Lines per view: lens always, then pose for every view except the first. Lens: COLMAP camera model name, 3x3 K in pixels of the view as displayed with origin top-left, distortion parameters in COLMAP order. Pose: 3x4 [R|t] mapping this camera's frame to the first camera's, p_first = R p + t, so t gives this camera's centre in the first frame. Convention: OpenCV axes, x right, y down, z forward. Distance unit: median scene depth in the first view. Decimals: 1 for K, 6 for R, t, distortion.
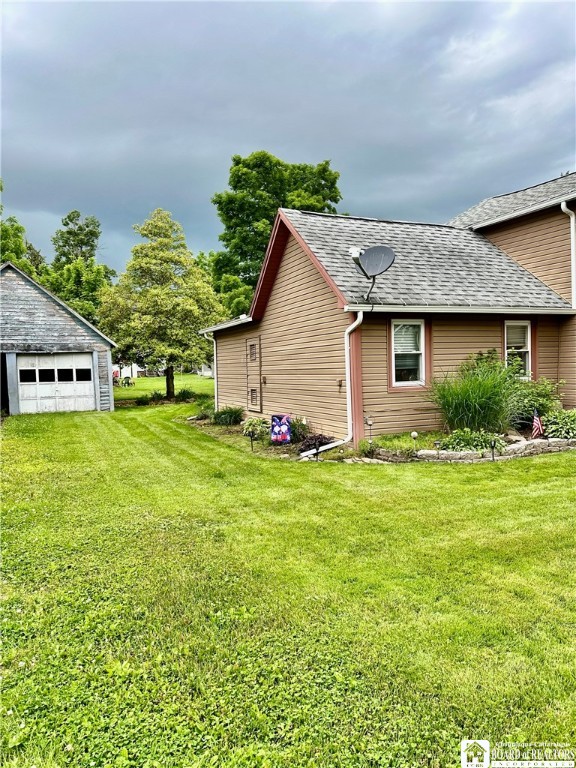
lens RADIAL K [[533.7, 0, 288.0], [0, 533.7, 384.0], [0, 0, 1]] dist [0.159345, -0.254383]
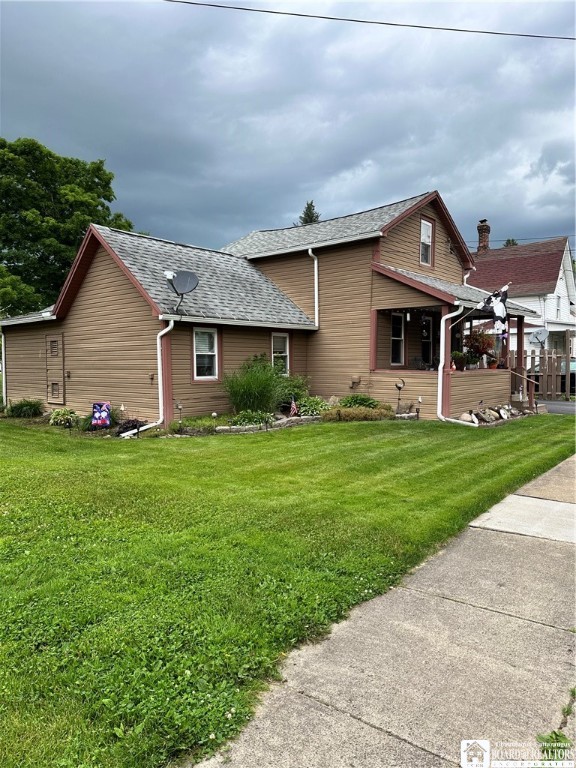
lens RADIAL K [[540.4, 0, 288.0], [0, 540.4, 384.0], [0, 0, 1]] dist [0.075479, -0.087479]
pose [[0.908065, 0.005716, 0.418789, -0.140202], [-0.006008, 0.999982, -0.000622, 0.013915], [-0.418785, -0.001951, 0.908083, -0.261381]]
